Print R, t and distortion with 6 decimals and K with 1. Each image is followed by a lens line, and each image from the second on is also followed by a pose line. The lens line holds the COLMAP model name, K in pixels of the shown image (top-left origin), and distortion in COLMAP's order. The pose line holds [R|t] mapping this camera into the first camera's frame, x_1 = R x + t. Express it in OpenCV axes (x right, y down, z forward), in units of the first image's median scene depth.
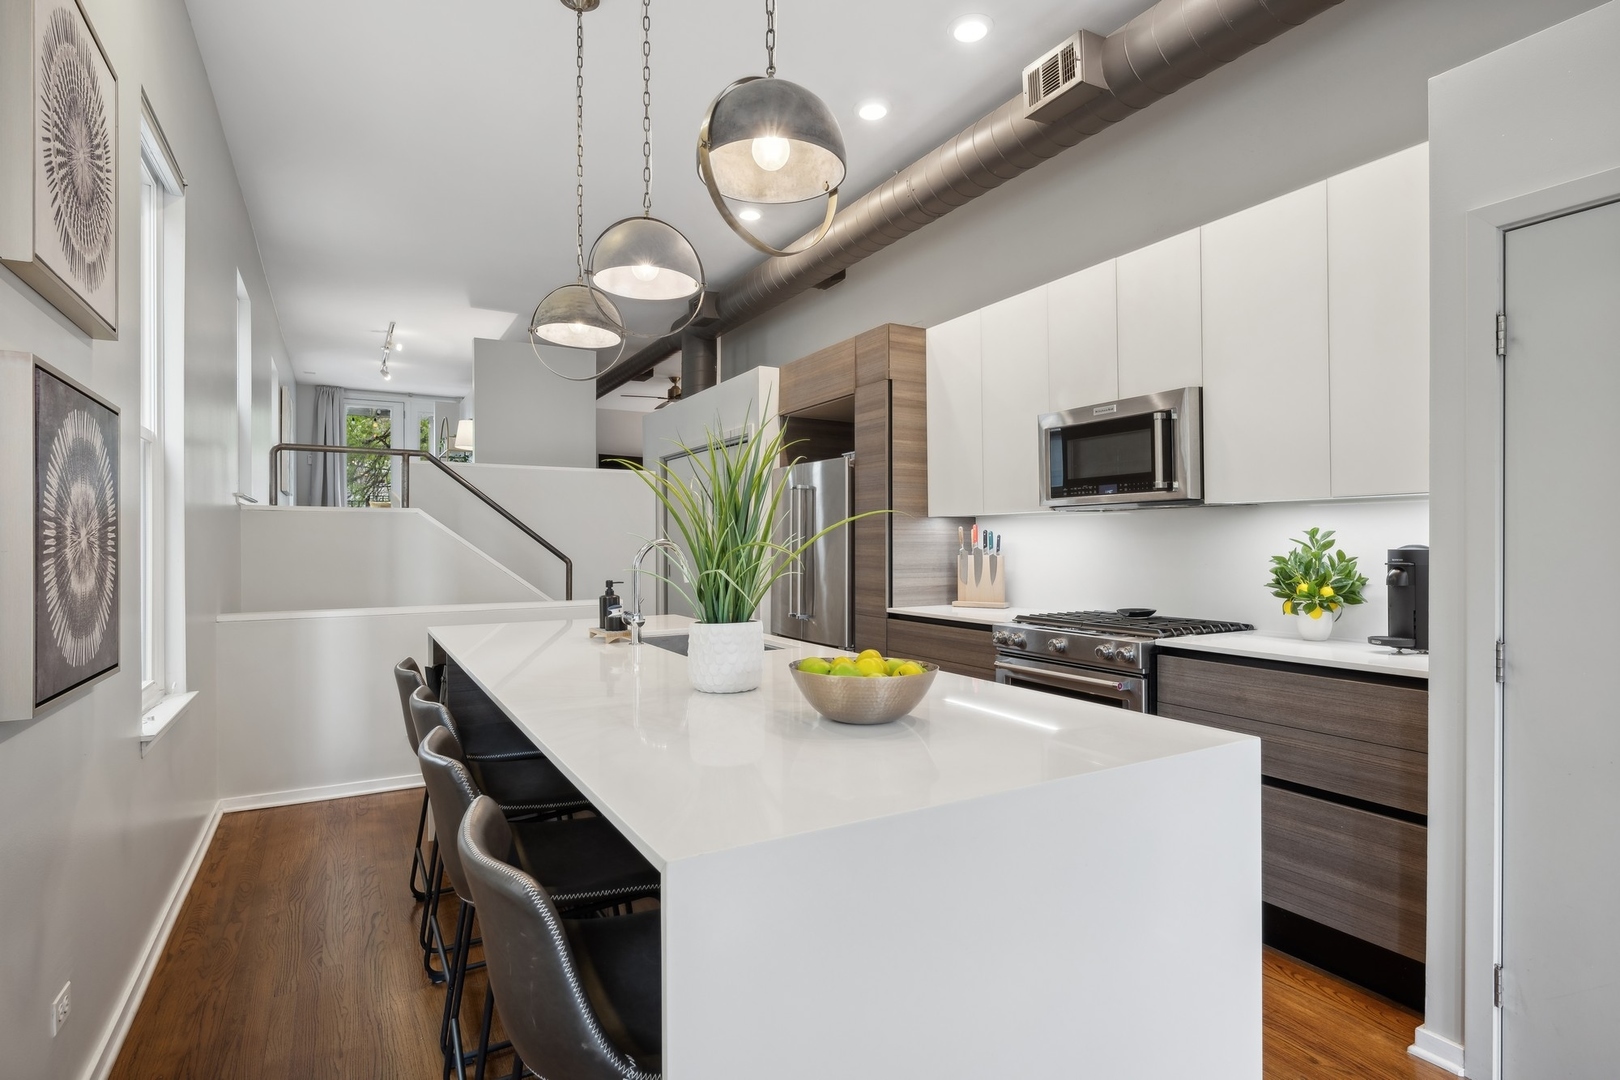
lens RADIAL K [[831.7, 0, 808.9], [0, 831.7, 540.3], [0, 0, 1]] dist [0.000740, 0.000461]
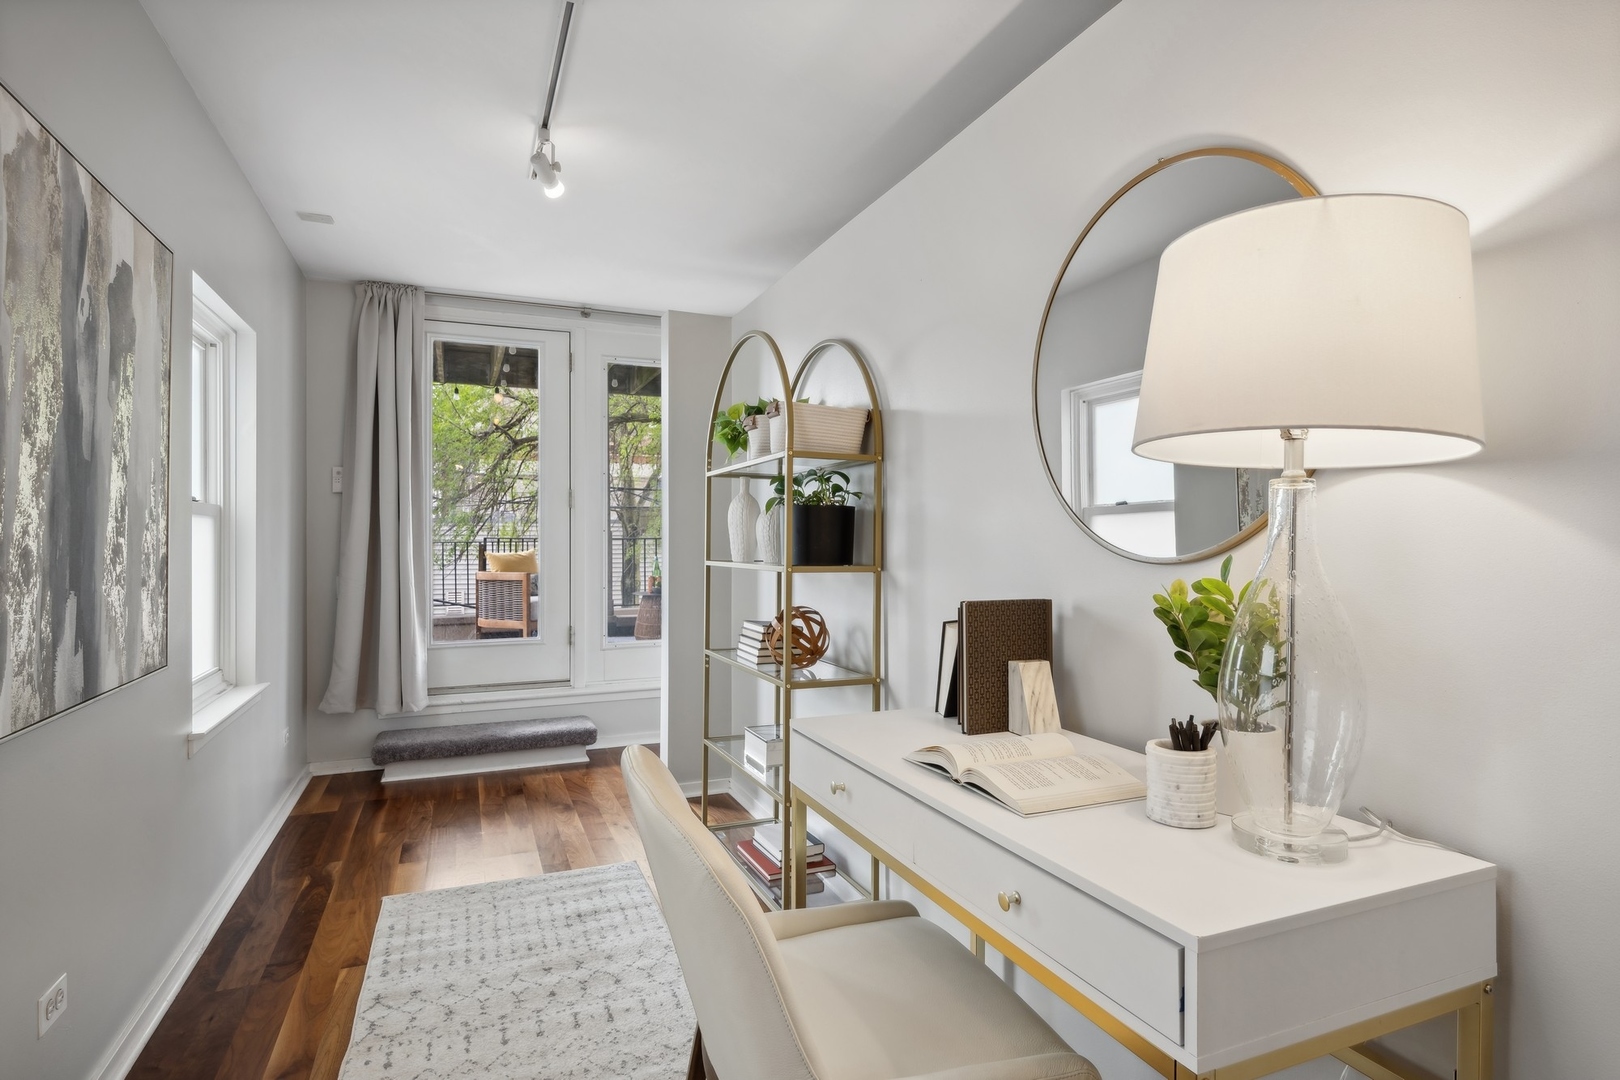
lens RADIAL K [[831.7, 0, 808.2], [0, 831.7, 533.6], [0, 0, 1]] dist [0.000740, 0.000461]
pose [[0.993609, -0.001616, -0.112867, -0.839182], [0.002032, 0.999992, 0.003571, -0.177896], [0.112860, -0.003777, 0.993604, 1.573701]]
